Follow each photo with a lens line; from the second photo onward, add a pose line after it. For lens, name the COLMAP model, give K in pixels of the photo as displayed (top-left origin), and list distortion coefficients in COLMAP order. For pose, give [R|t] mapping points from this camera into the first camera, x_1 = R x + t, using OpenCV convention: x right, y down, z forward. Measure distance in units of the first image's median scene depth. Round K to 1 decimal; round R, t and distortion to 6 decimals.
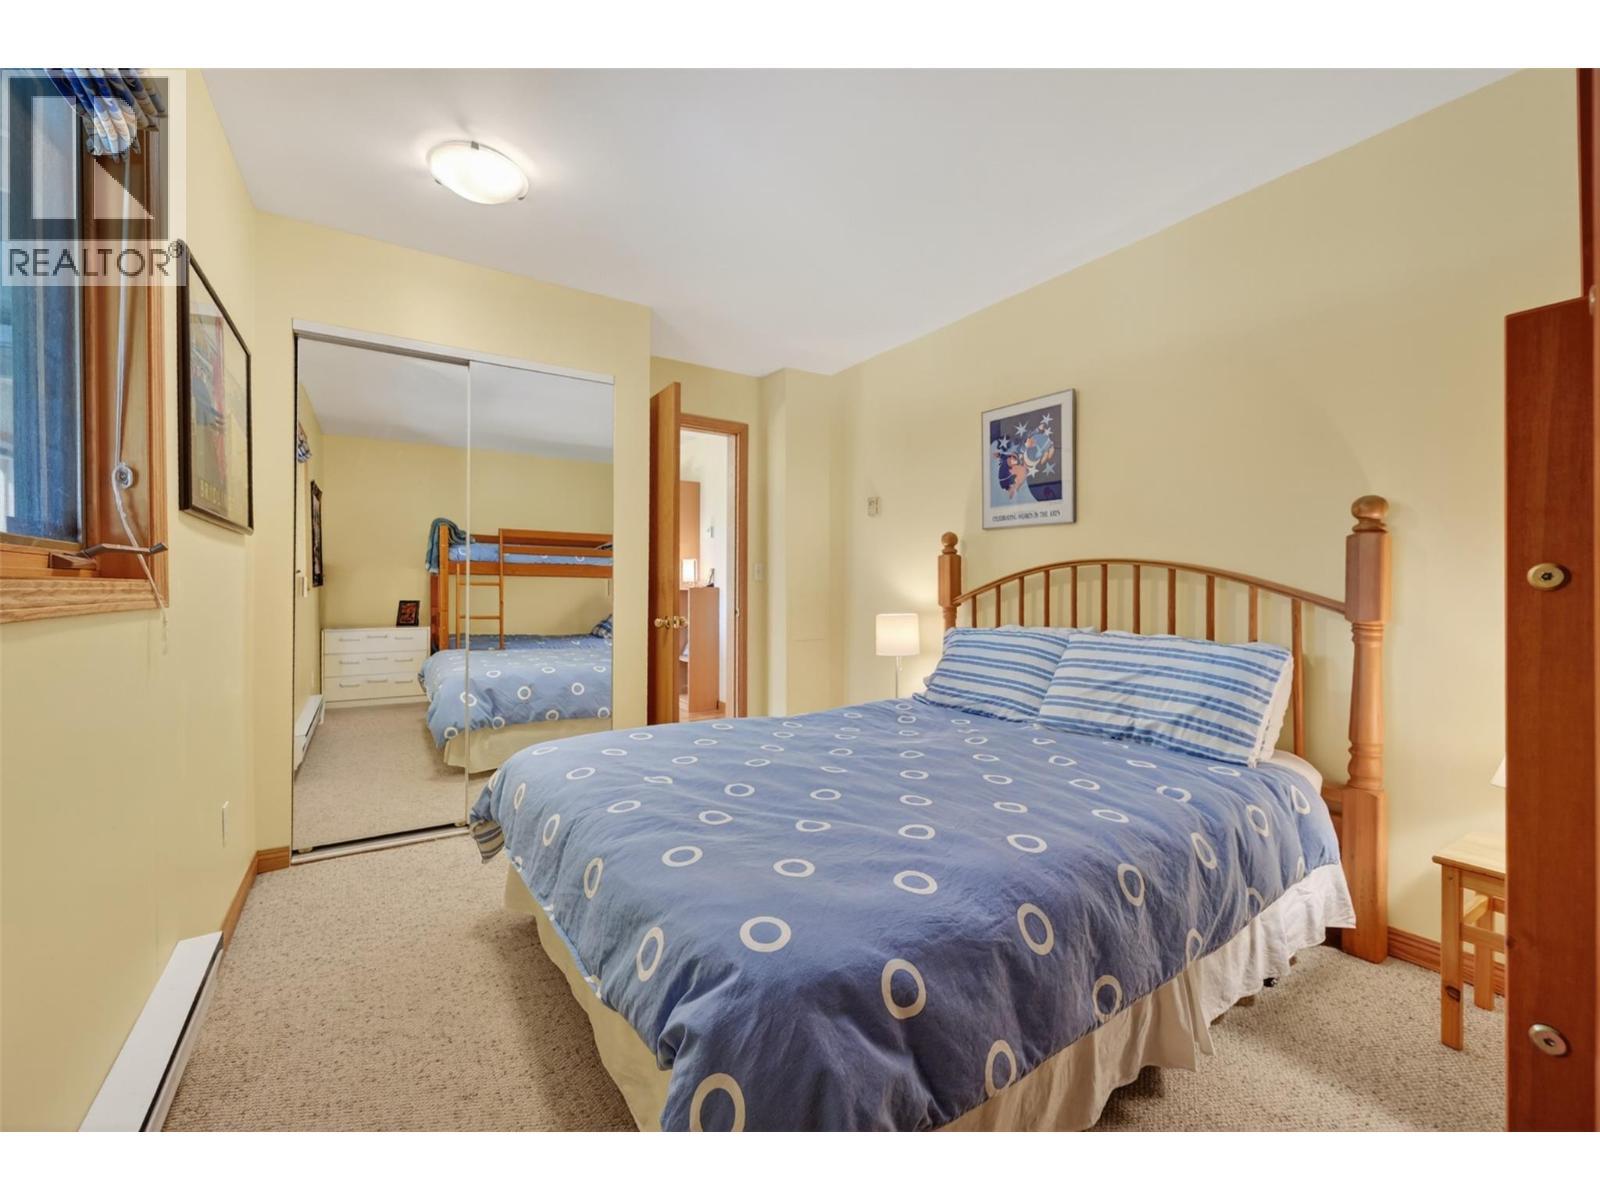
lens RADIAL K [[640.4, 0, 797.9], [0, 640.4, 592.2], [0, 0, 1]] dist [0.000110, 0.000029]
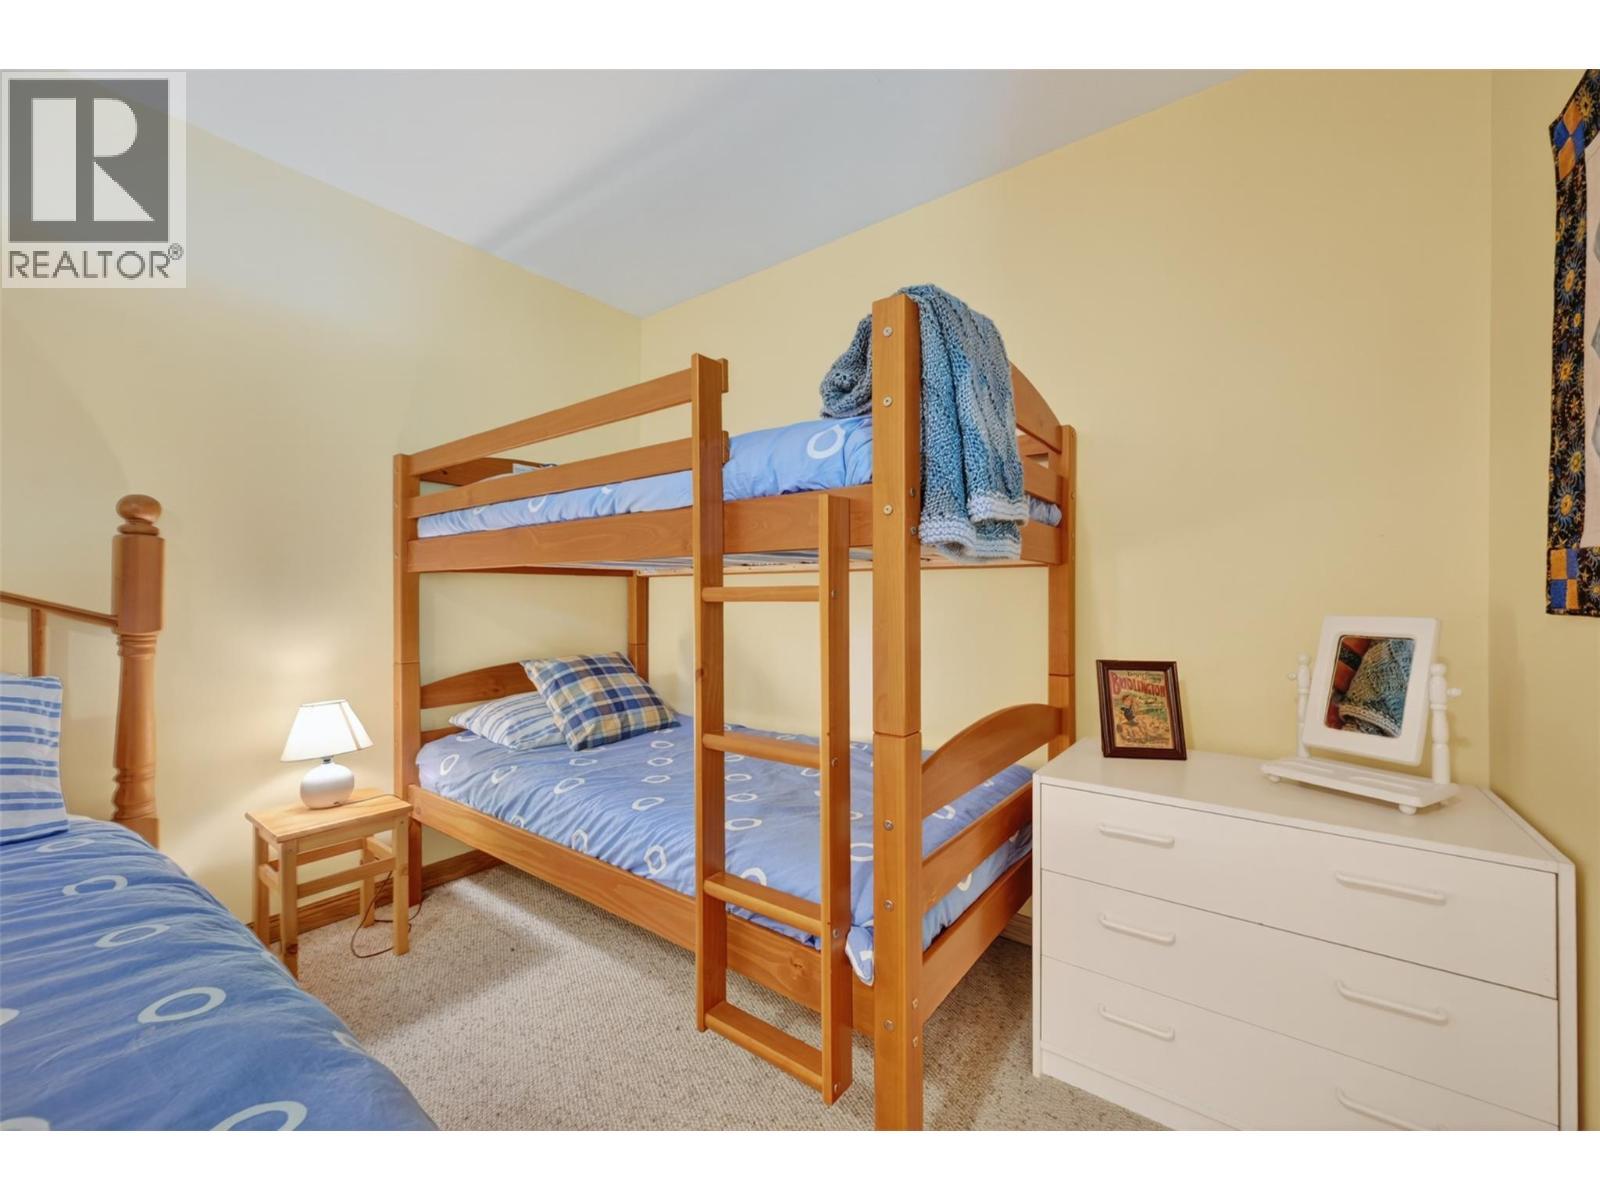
lens RADIAL K [[640.4, 0, 797.2], [0, 640.4, 596.1], [0, 0, 1]] dist [0.000110, 0.000029]
pose [[-0.342664, -0.006866, 0.939433, -0.294071], [0.002782, 0.999961, 0.008323, -0.010962], [-0.939454, 0.005465, -0.342632, 0.426462]]
